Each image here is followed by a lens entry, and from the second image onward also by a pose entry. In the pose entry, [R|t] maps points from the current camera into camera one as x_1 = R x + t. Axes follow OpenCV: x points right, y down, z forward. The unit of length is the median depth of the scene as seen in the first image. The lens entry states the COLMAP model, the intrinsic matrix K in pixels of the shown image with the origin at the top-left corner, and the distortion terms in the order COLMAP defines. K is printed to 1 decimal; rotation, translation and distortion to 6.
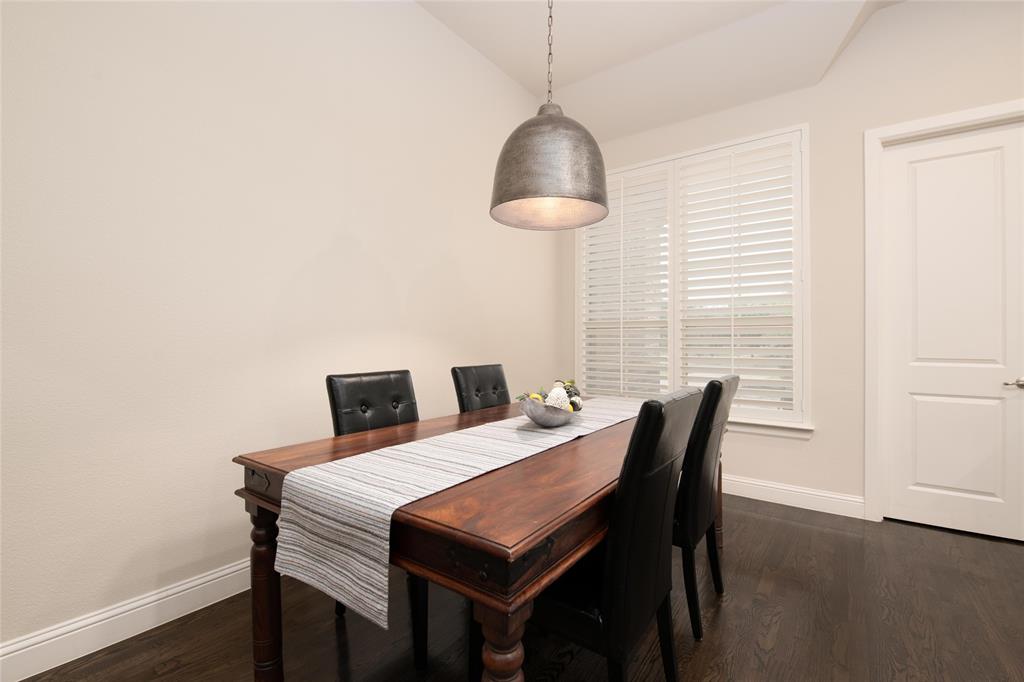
lens RADIAL K [[443.0, 0, 520.8], [0, 443.0, 342.7], [0, 0, 1]] dist [-0.007222, -0.005663]
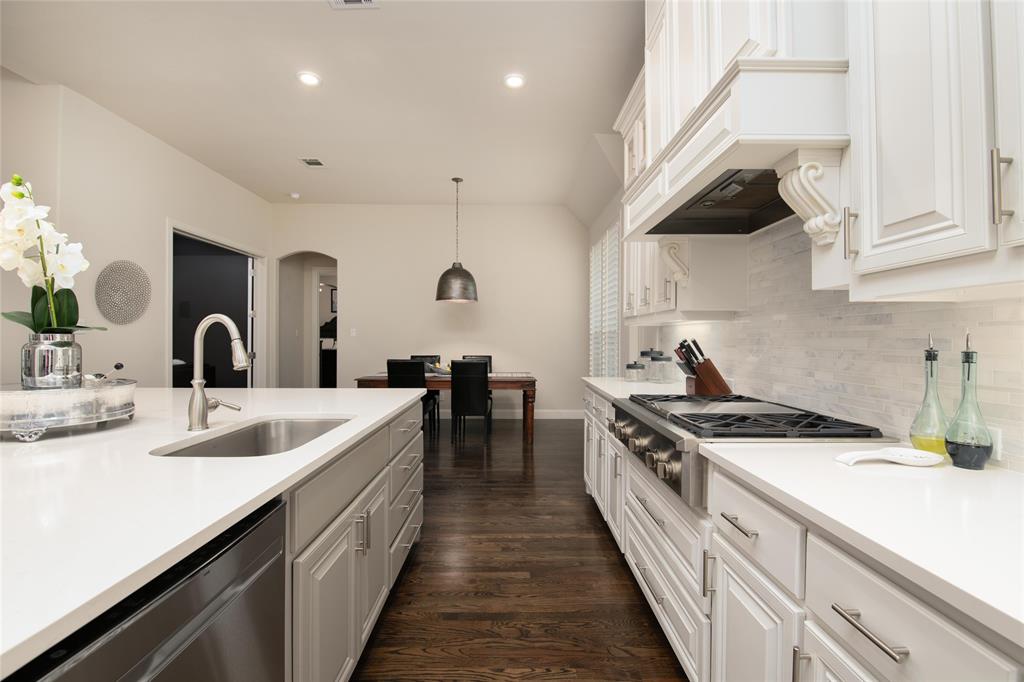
lens RADIAL K [[443.0, 0, 509.4], [0, 443.0, 339.3], [0, 0, 1]] dist [-0.007222, -0.005663]
pose [[0.596665, -0.002283, -0.802487, 3.913299], [-0.003298, 0.999981, -0.005296, -0.050880], [0.802484, 0.005807, 0.596646, -0.637569]]
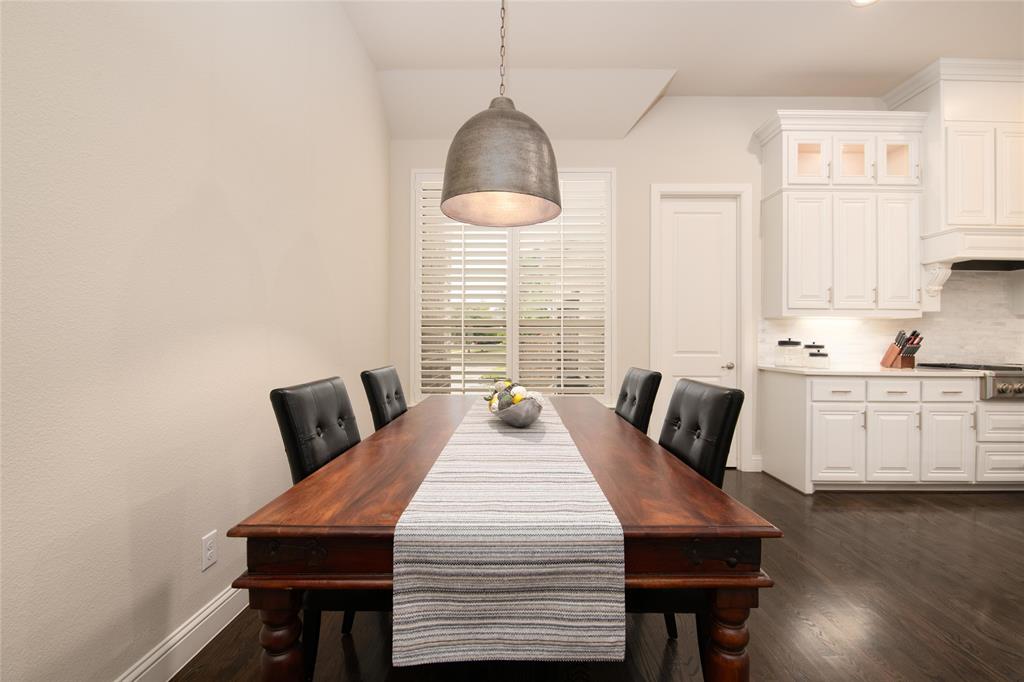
lens RADIAL K [[443.0, 0, 509.0], [0, 443.0, 340.5], [0, 0, 1]] dist [-0.007222, -0.005663]
pose [[0.814577, -0.001910, 0.580053, -0.796947], [0.000205, 0.999995, 0.003006, -0.008660], [-0.580056, -0.002330, 0.814574, 0.310384]]
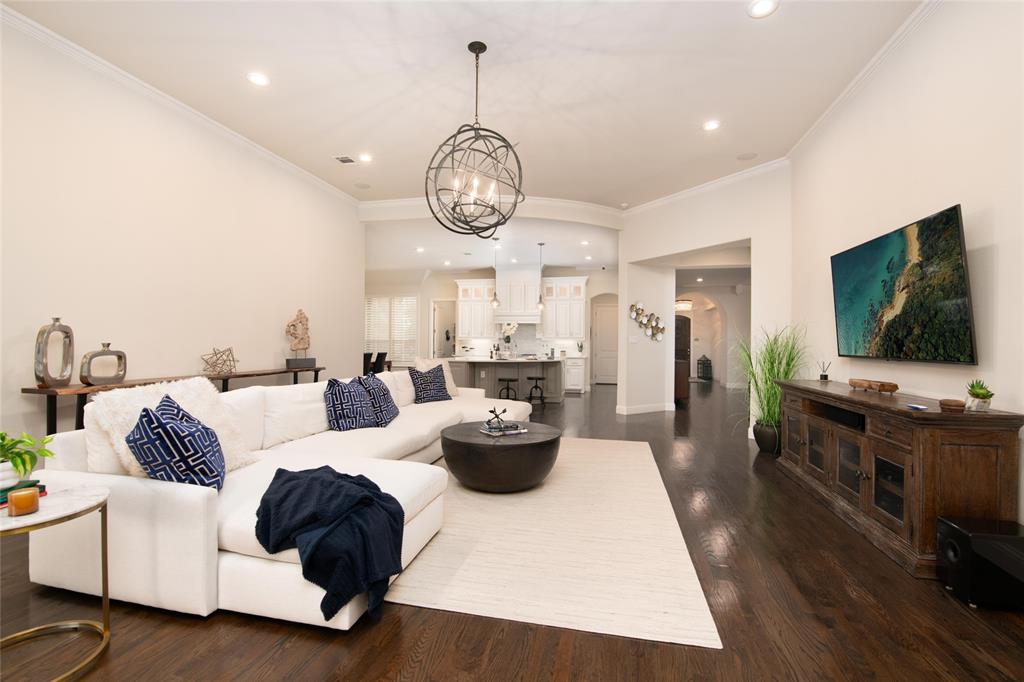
lens RADIAL K [[443.0, 0, 511.1], [0, 443.0, 339.5], [0, 0, 1]] dist [-0.007222, -0.005663]
pose [[0.920521, 0.008901, 0.390593, -0.430272], [-0.004359, 0.999912, -0.012512, -0.033108], [-0.390670, 0.009814, 0.920479, -7.460992]]
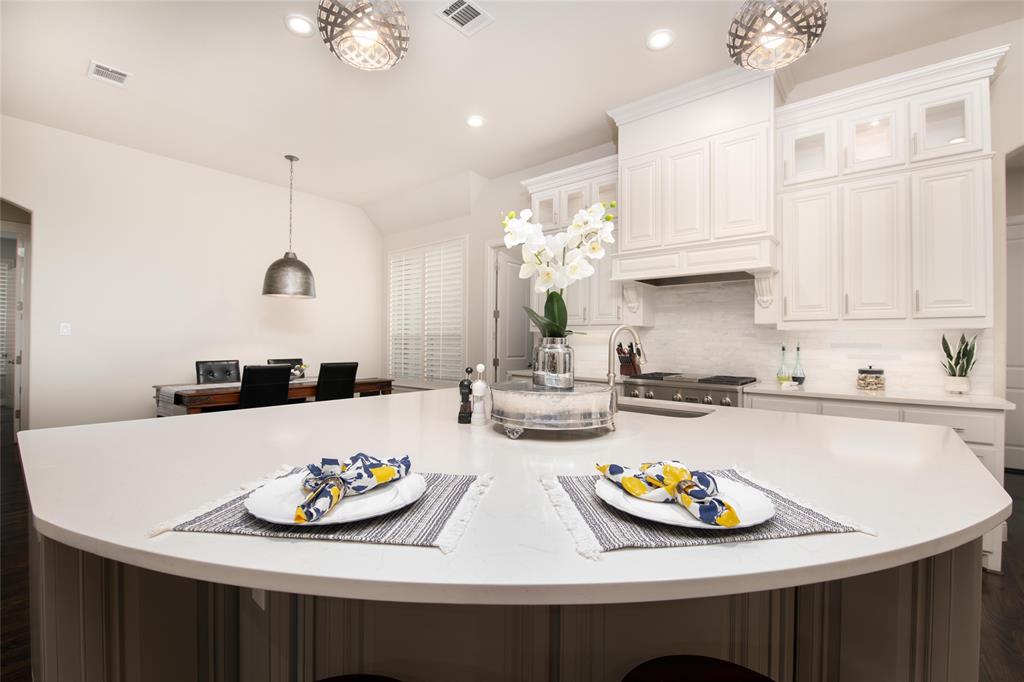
lens RADIAL K [[443.0, 0, 514.6], [0, 443.0, 336.0], [0, 0, 1]] dist [-0.007222, -0.005663]
pose [[0.998237, 0.001915, -0.059317, 2.253558], [-0.003035, 0.999819, -0.018791, -0.046984], [0.059270, 0.018937, 0.998062, -2.121060]]
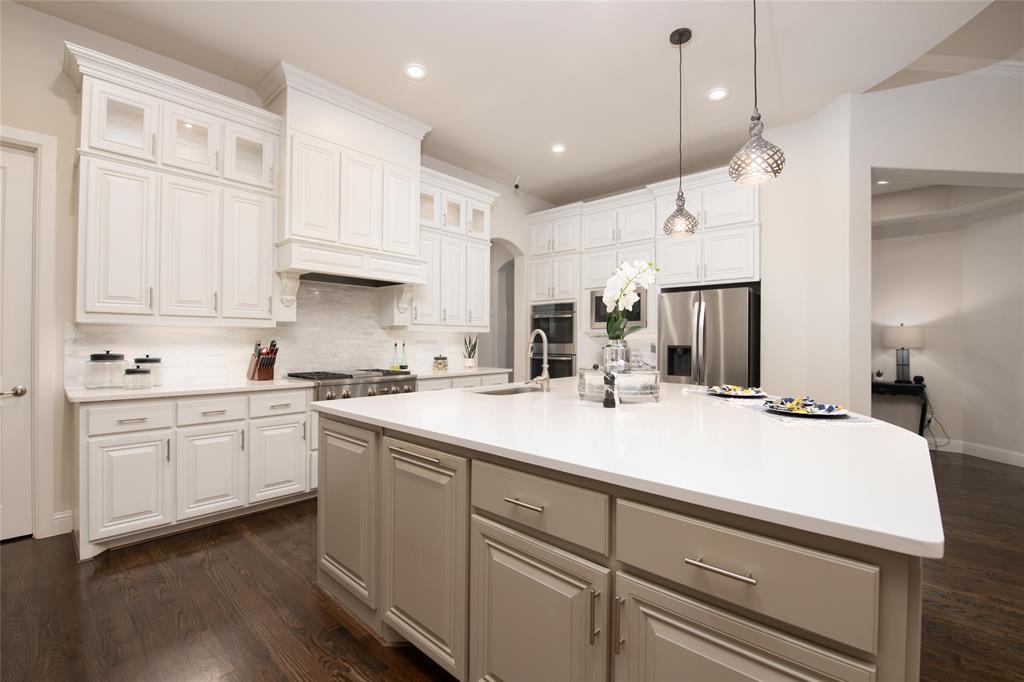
lens RADIAL K [[443.0, 0, 521.2], [0, 443.0, 341.0], [0, 0, 1]] dist [-0.007222, -0.005663]
pose [[0.086182, -0.006244, 0.996260, 0.346081], [0.000966, 0.999980, 0.006184, -0.074999], [-0.996279, 0.000429, 0.086187, -0.656172]]
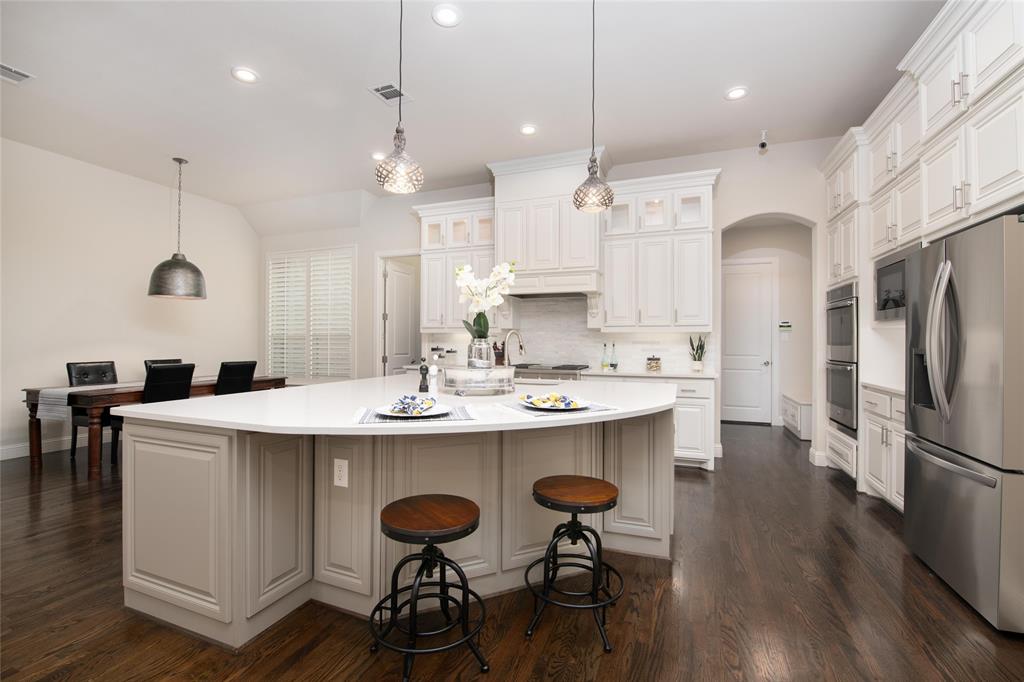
lens RADIAL K [[443.0, 0, 517.3], [0, 443.0, 335.4], [0, 0, 1]] dist [-0.007222, -0.005663]
pose [[0.962364, 0.001821, 0.271759, 1.898024], [0.002998, 0.999846, -0.017315, -0.045278], [-0.271748, 0.017478, 0.962210, -2.936466]]
